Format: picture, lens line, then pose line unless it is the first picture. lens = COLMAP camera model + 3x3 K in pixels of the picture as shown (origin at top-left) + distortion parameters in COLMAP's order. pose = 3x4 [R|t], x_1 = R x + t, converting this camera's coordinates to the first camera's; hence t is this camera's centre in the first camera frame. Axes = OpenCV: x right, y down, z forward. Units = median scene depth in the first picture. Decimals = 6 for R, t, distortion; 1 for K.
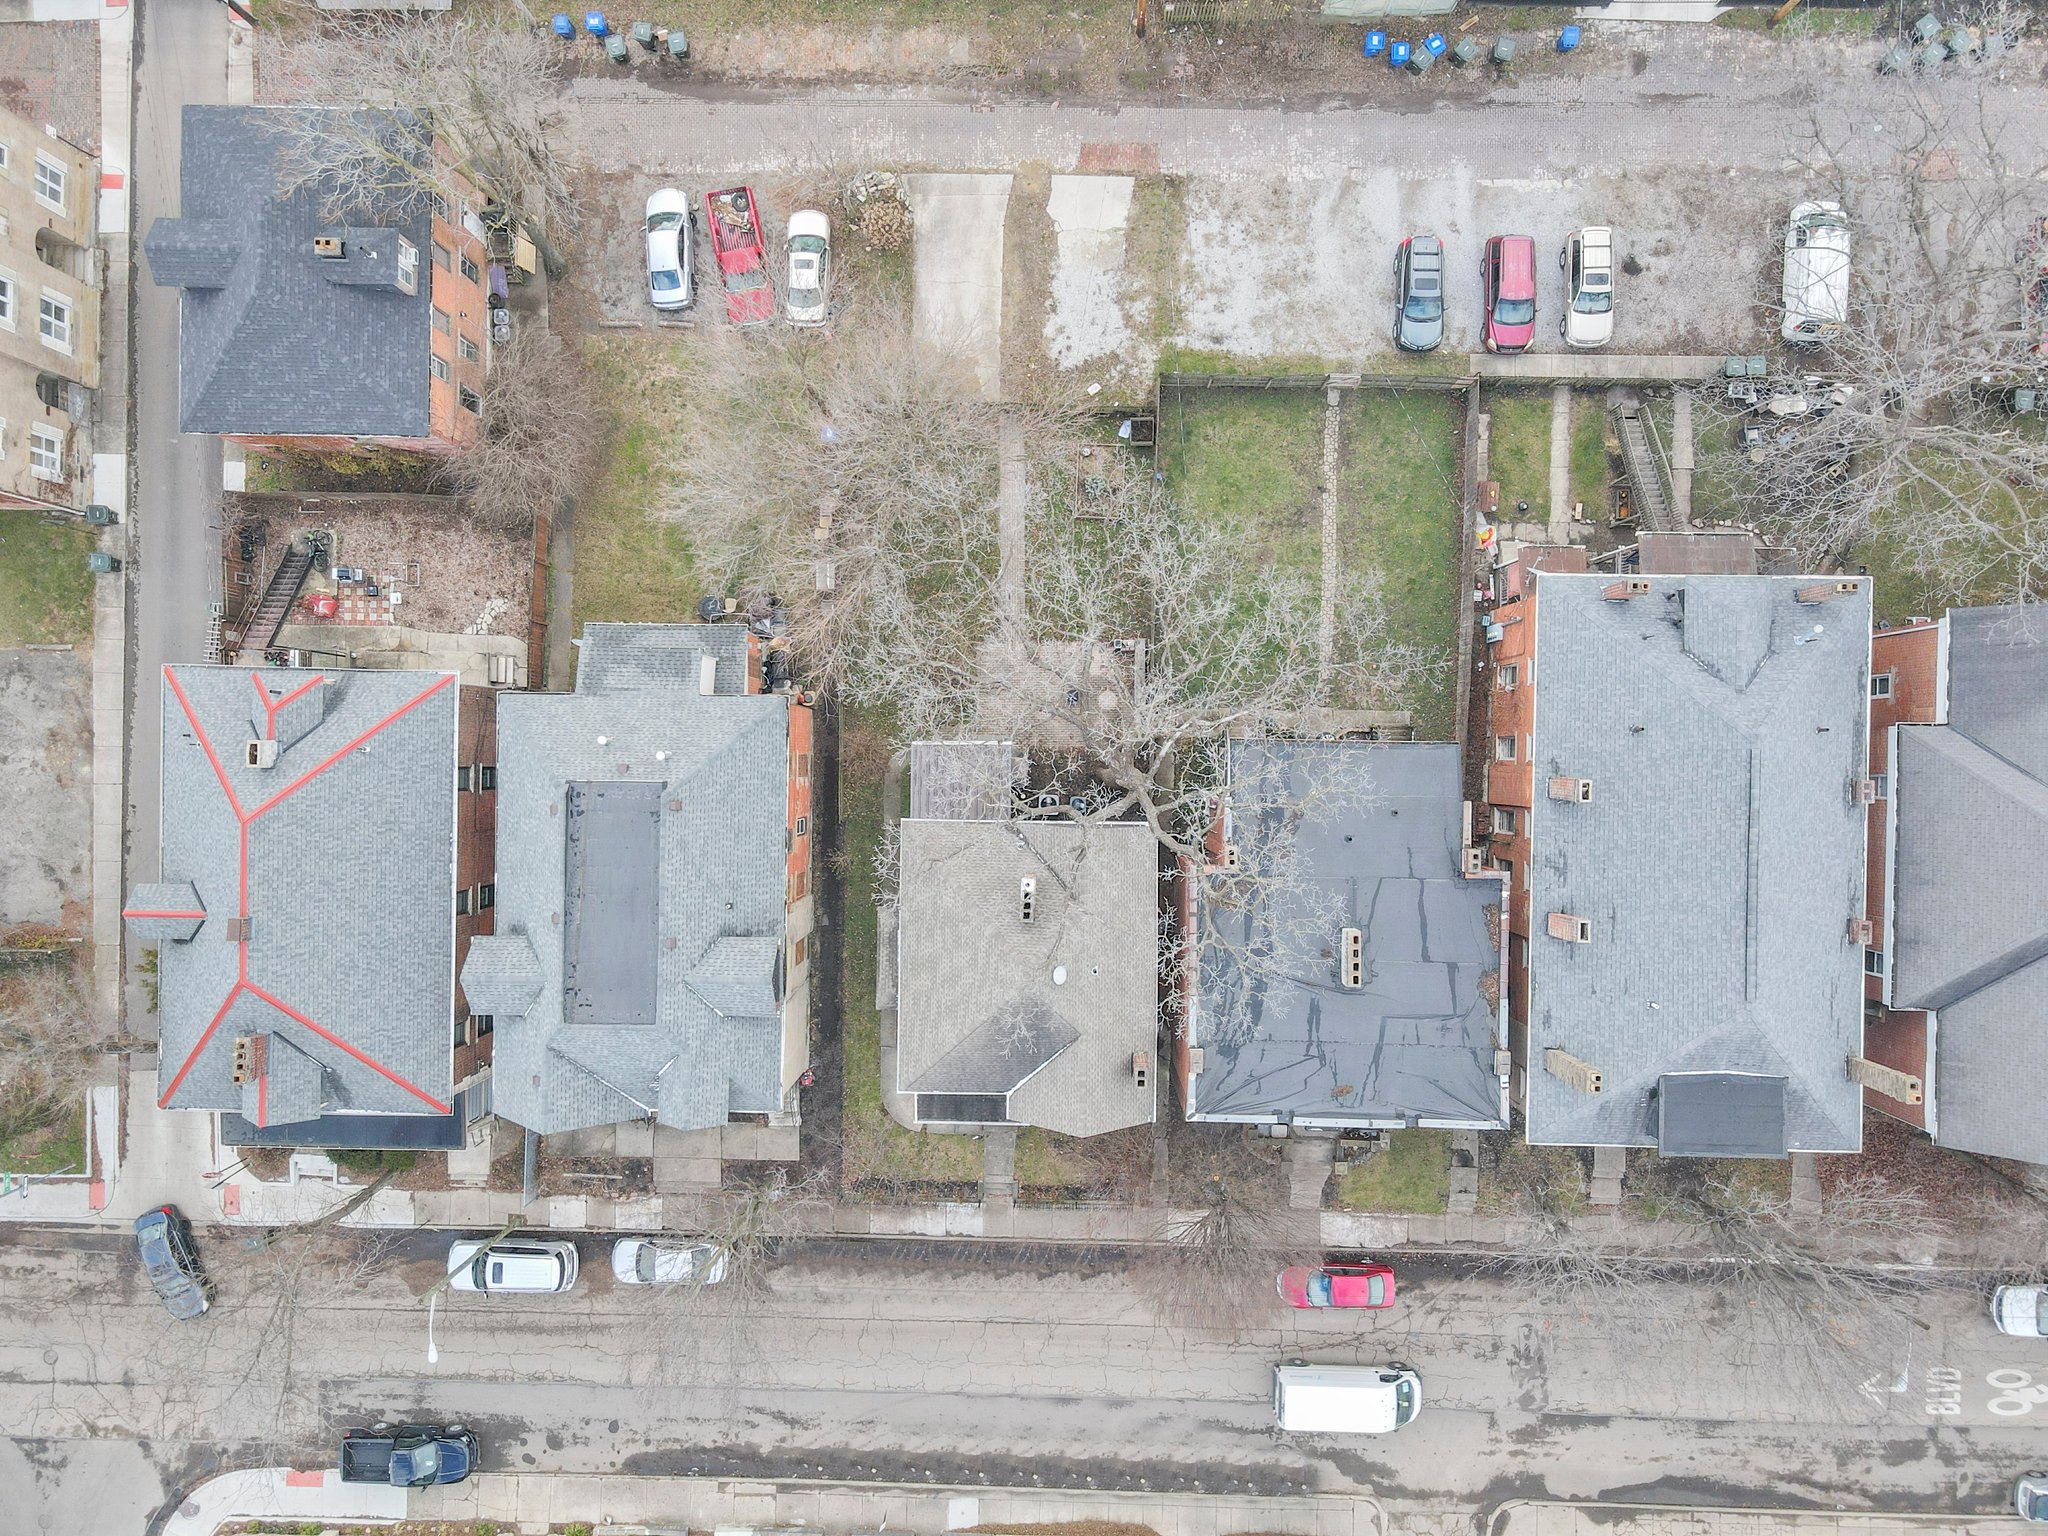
lens RADIAL K [[1499.5, 0, 1024.3], [0, 1499.5, 788.5], [0, 0, 1]] dist [0.021422, 0.000144]
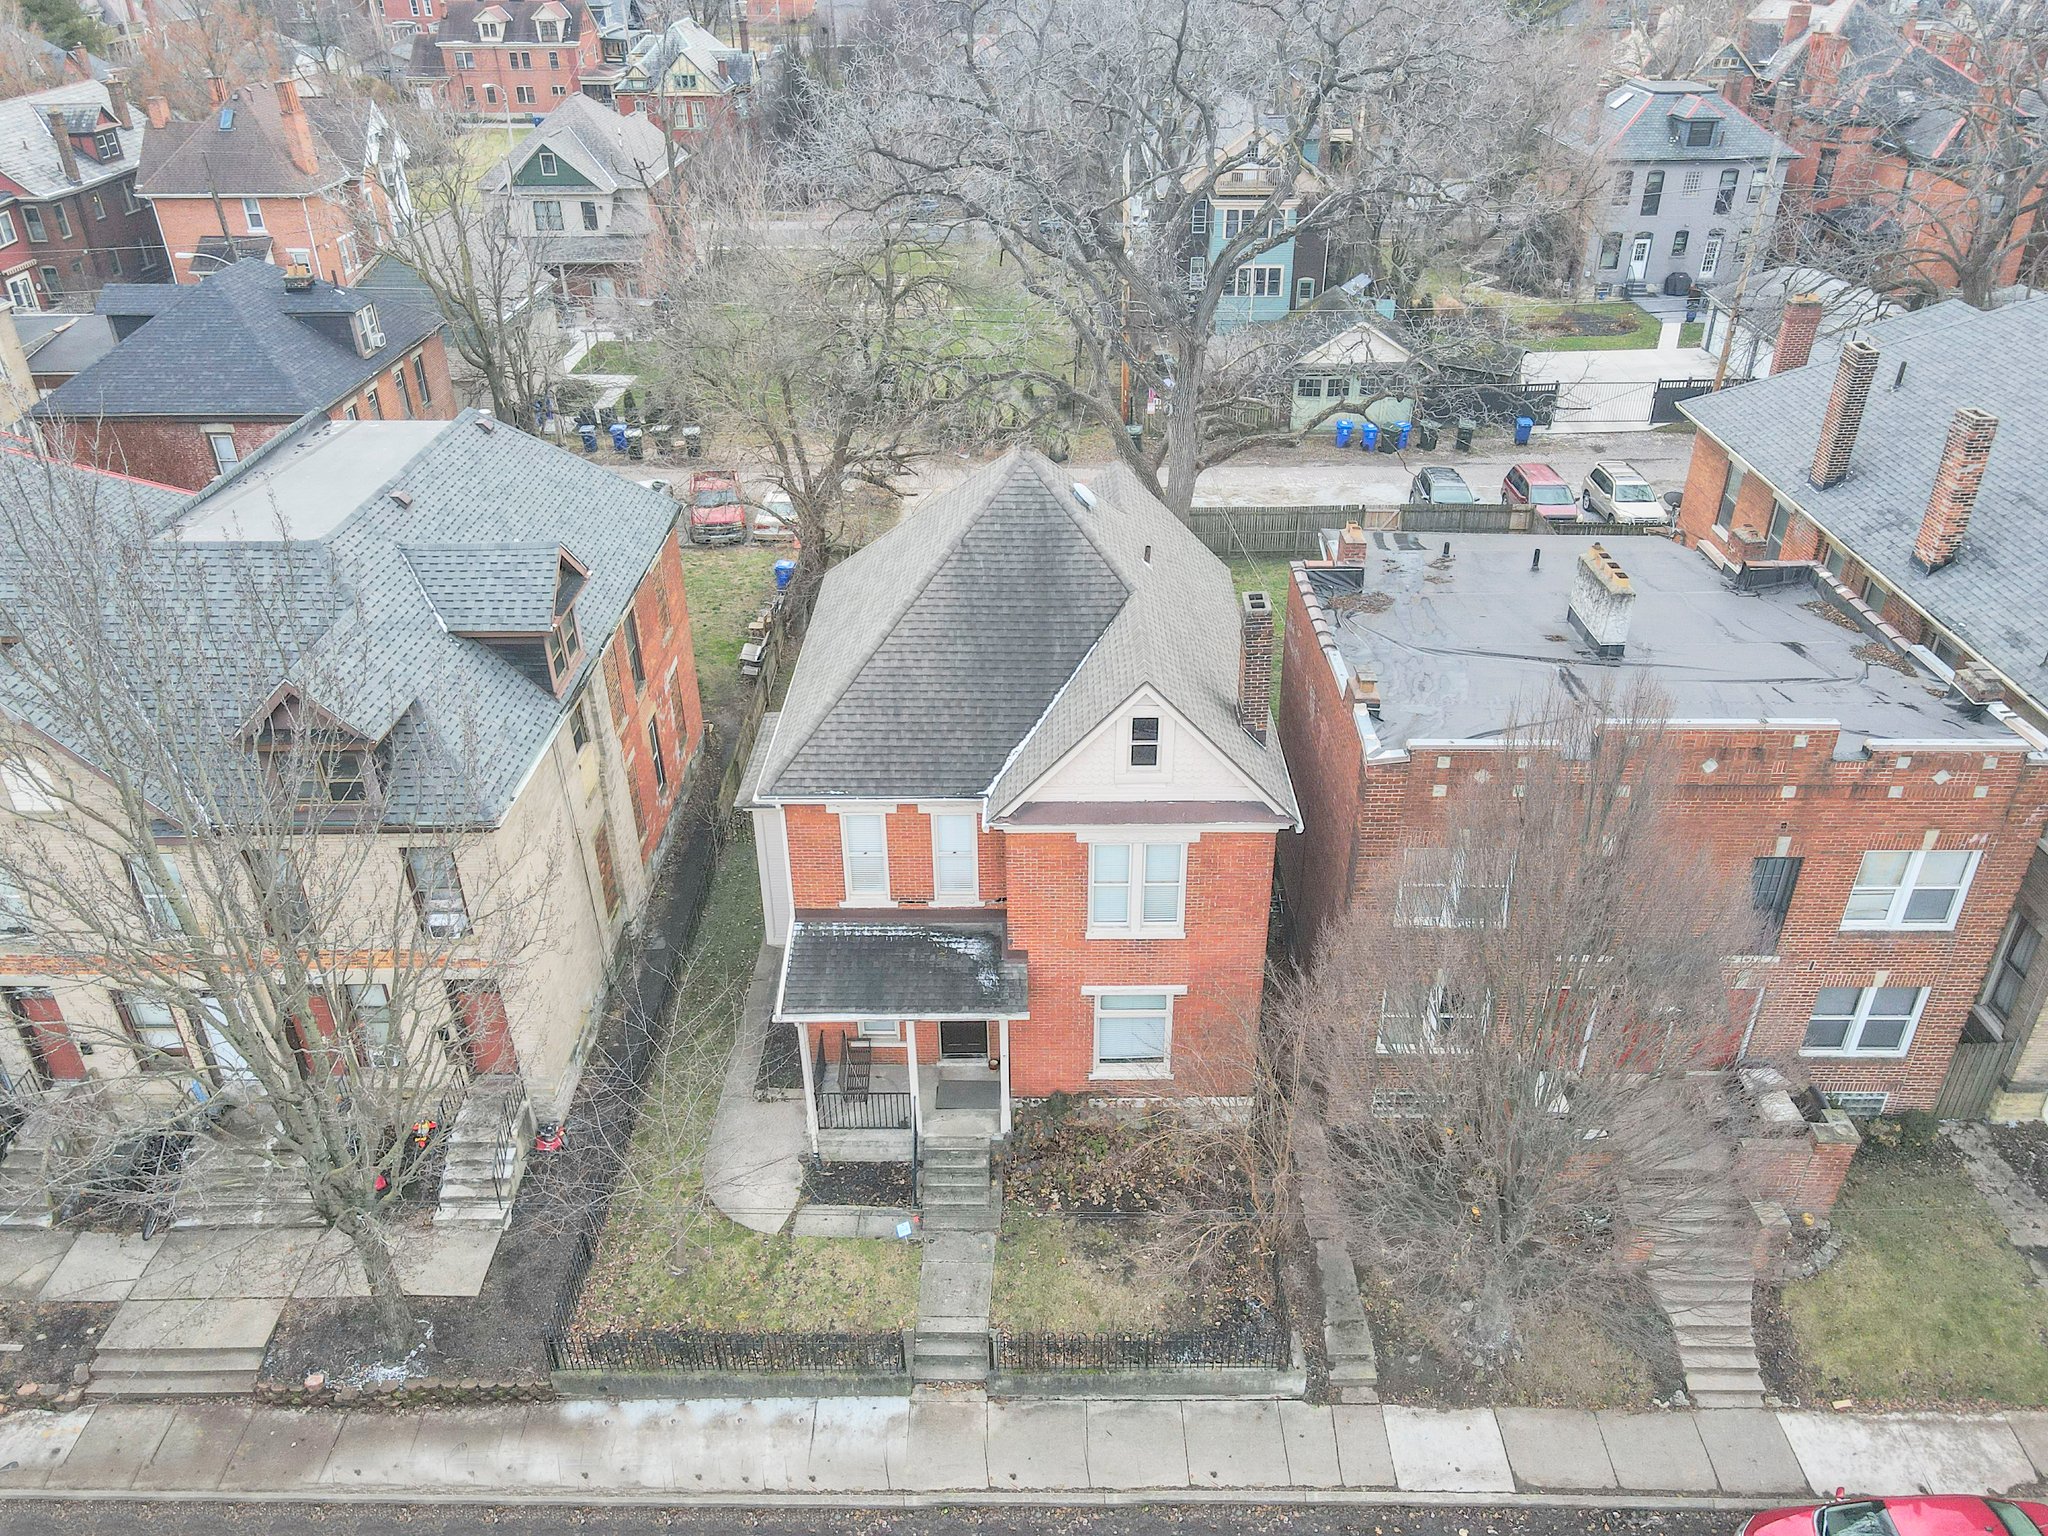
lens RADIAL K [[1499.5, 0, 1024.3], [0, 1499.5, 788.5], [0, 0, 1]] dist [0.021422, 0.000144]
pose [[0.999982, 0.002787, 0.005224, -0.000062], [0.003087, 0.507371, -0.861722, 0.539606], [-0.005052, 0.861723, 0.507353, 0.665093]]
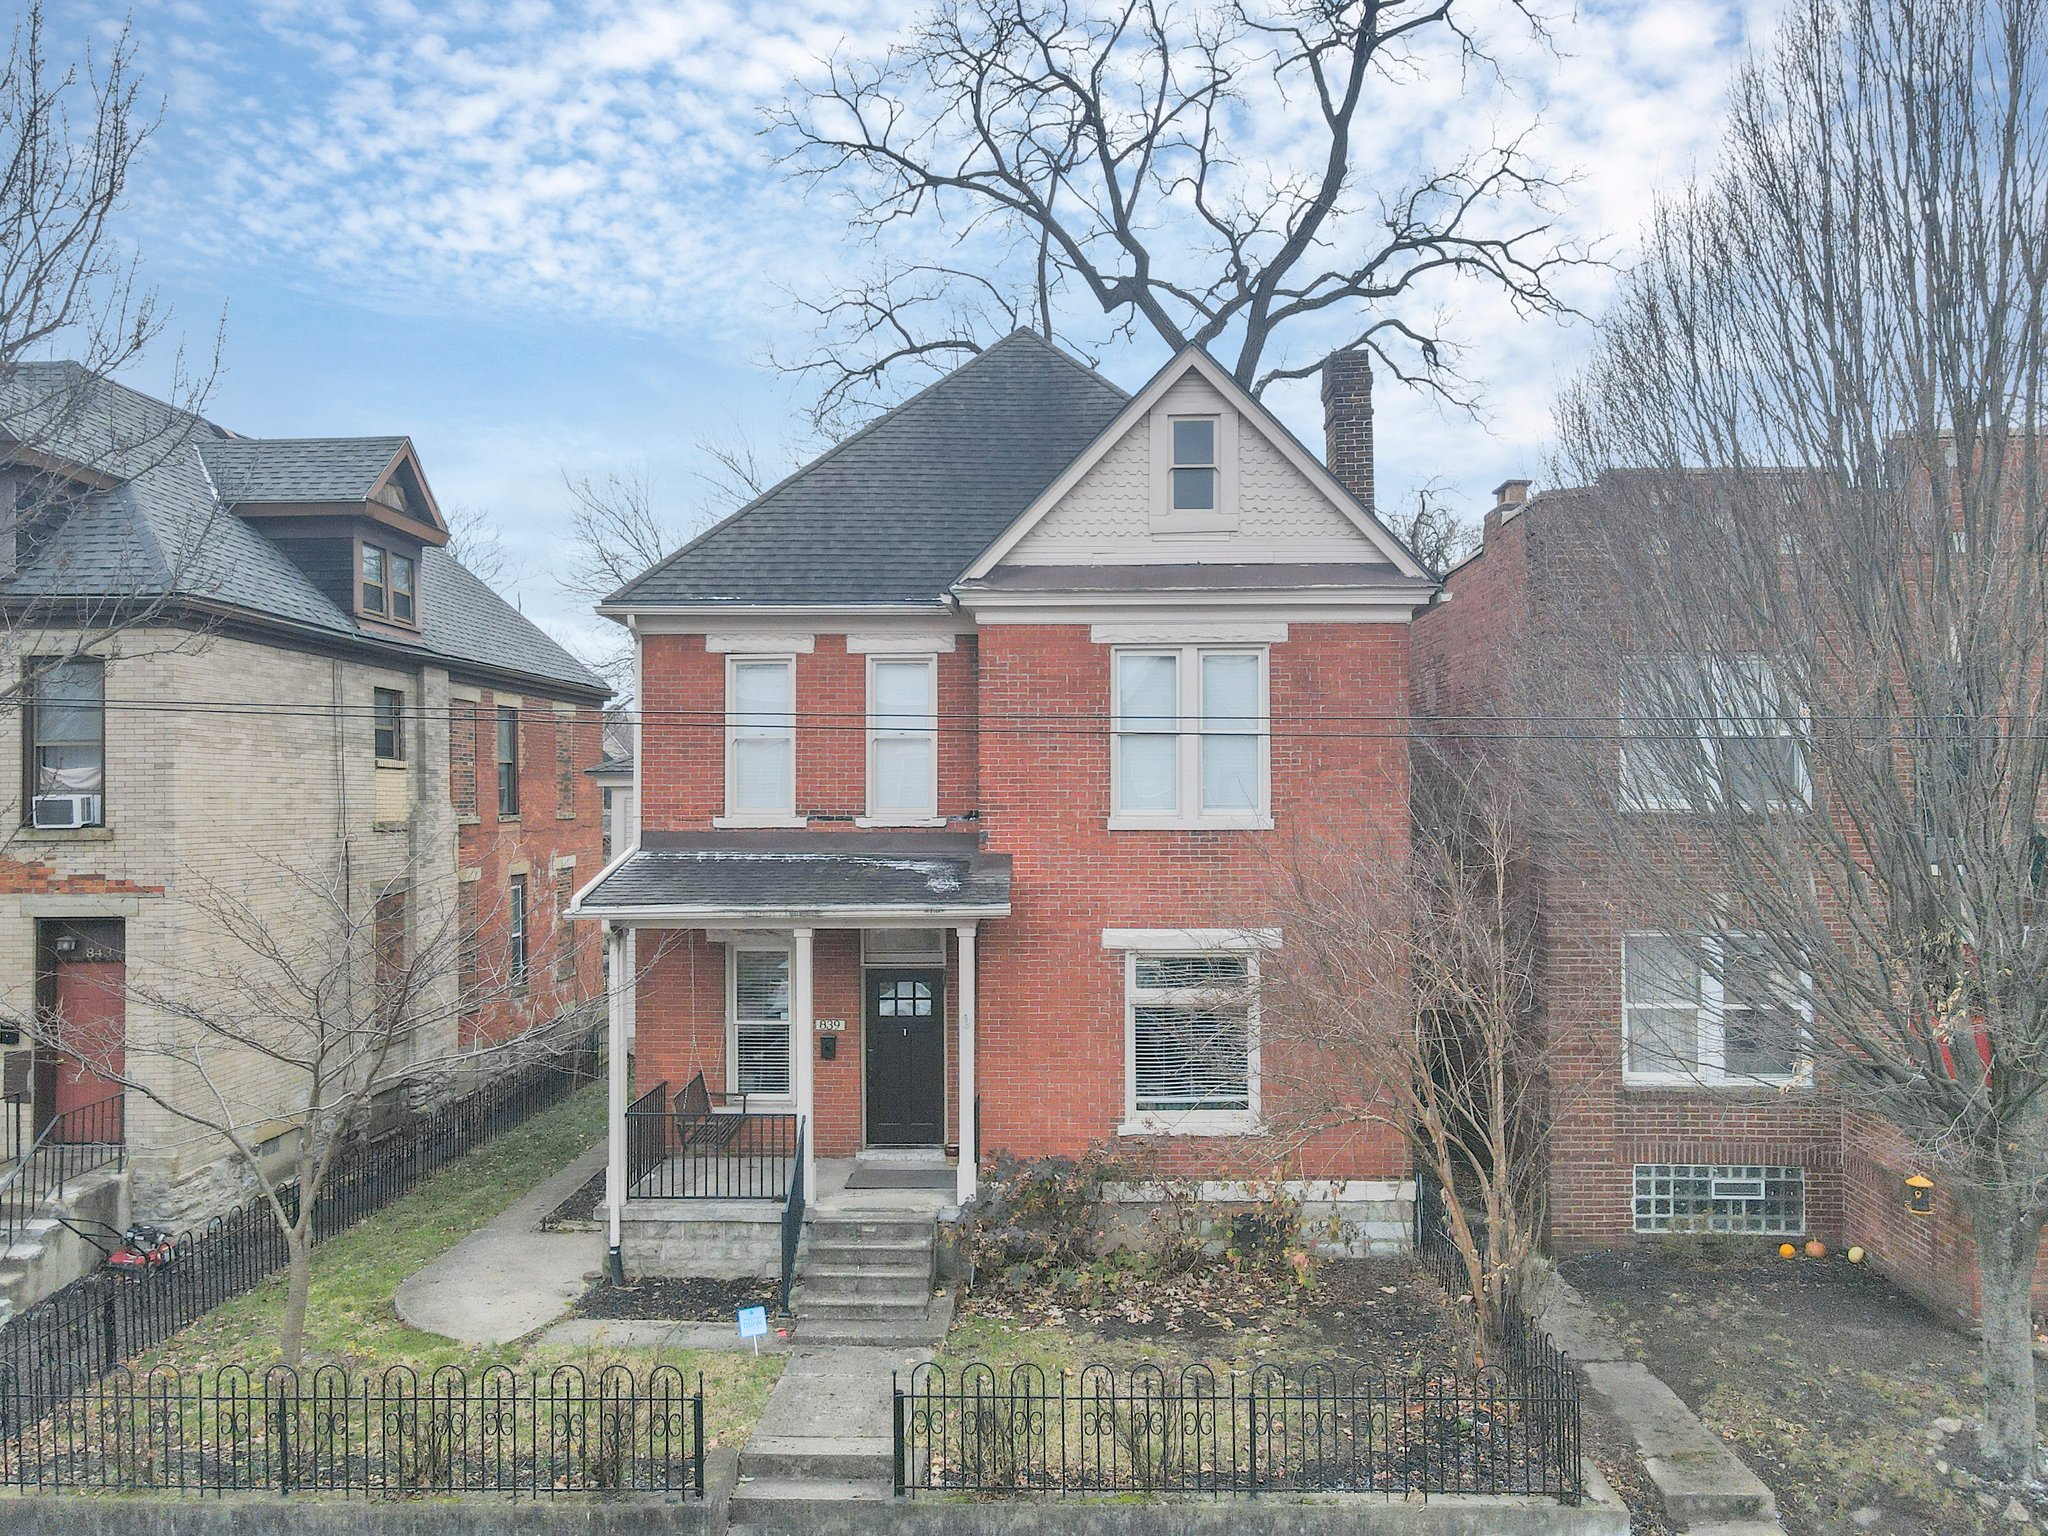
lens RADIAL K [[1499.1, 0, 1026.2], [0, 1499.1, 780.8], [0, 0, 1]] dist [0.018283, 0.002240]
pose [[0.999666, 0.010931, -0.023410, 0.012073], [-0.023307, -0.009428, -0.999684, 0.448172], [-0.011148, 0.999896, -0.009170, 0.920605]]
